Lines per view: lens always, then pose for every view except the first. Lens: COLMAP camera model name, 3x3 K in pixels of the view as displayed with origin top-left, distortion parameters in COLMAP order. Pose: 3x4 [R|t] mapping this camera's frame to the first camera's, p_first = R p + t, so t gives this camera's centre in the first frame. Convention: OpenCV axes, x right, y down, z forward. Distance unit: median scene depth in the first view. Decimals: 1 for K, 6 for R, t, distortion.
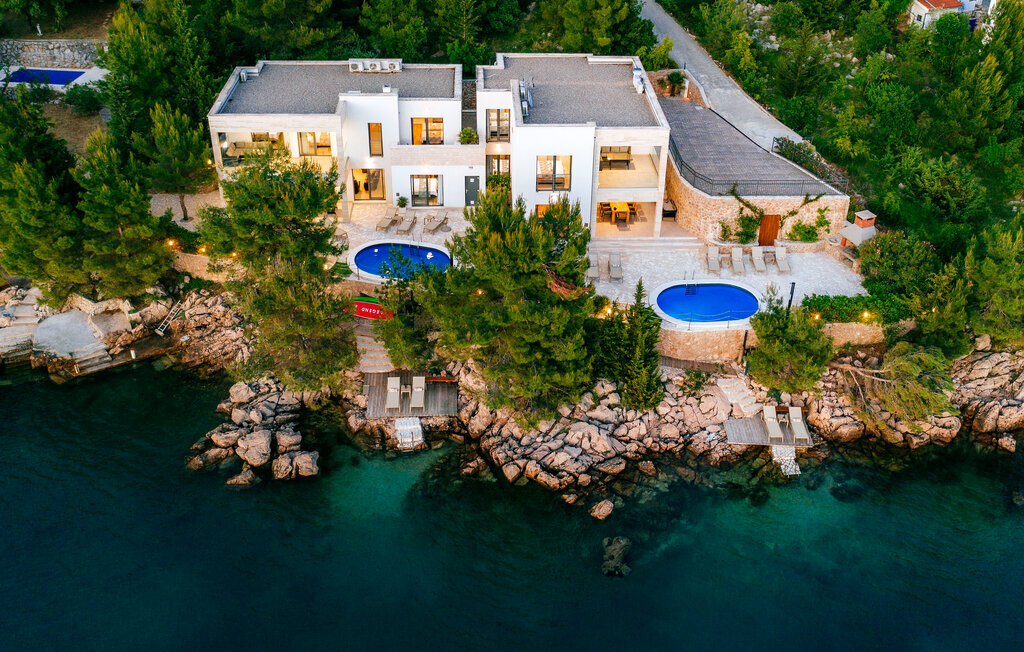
lens RADIAL K [[969.9, 0, 547.8], [0, 969.9, 272.8], [0, 0, 1]] dist [-0.038888, 0.009536]
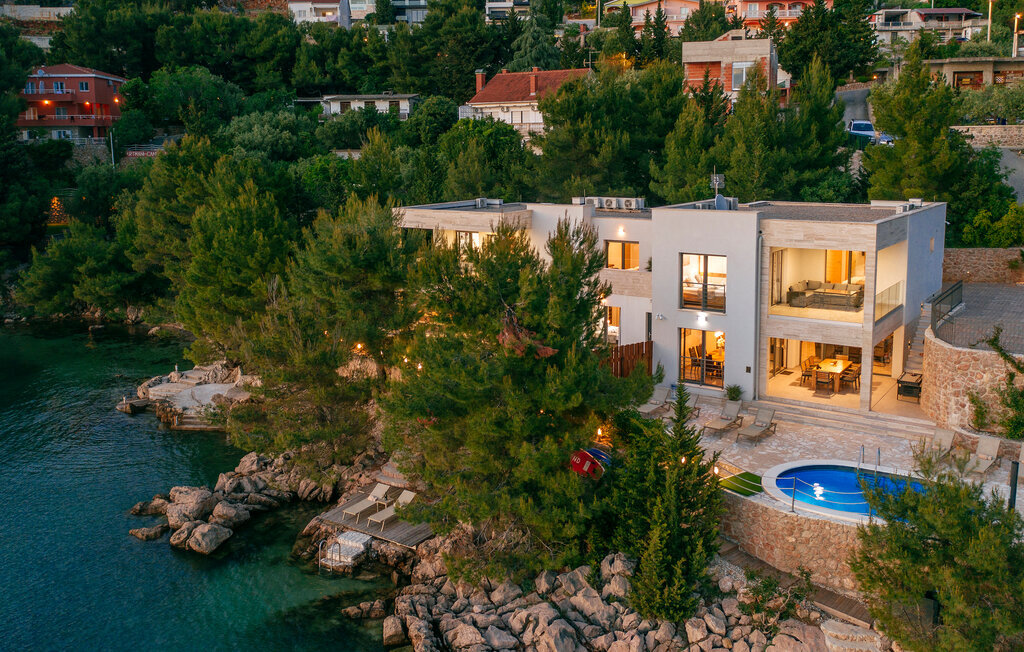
lens RADIAL K [[896.2, 0, 517.6], [0, 896.2, 285.6], [0, 0, 1]] dist [-0.017328, -0.007221]
pose [[0.781256, 0.061706, -0.621153, 0.310984], [-0.285164, 0.920475, -0.267223, 0.113084], [0.555266, 0.385900, 0.736723, 0.459624]]
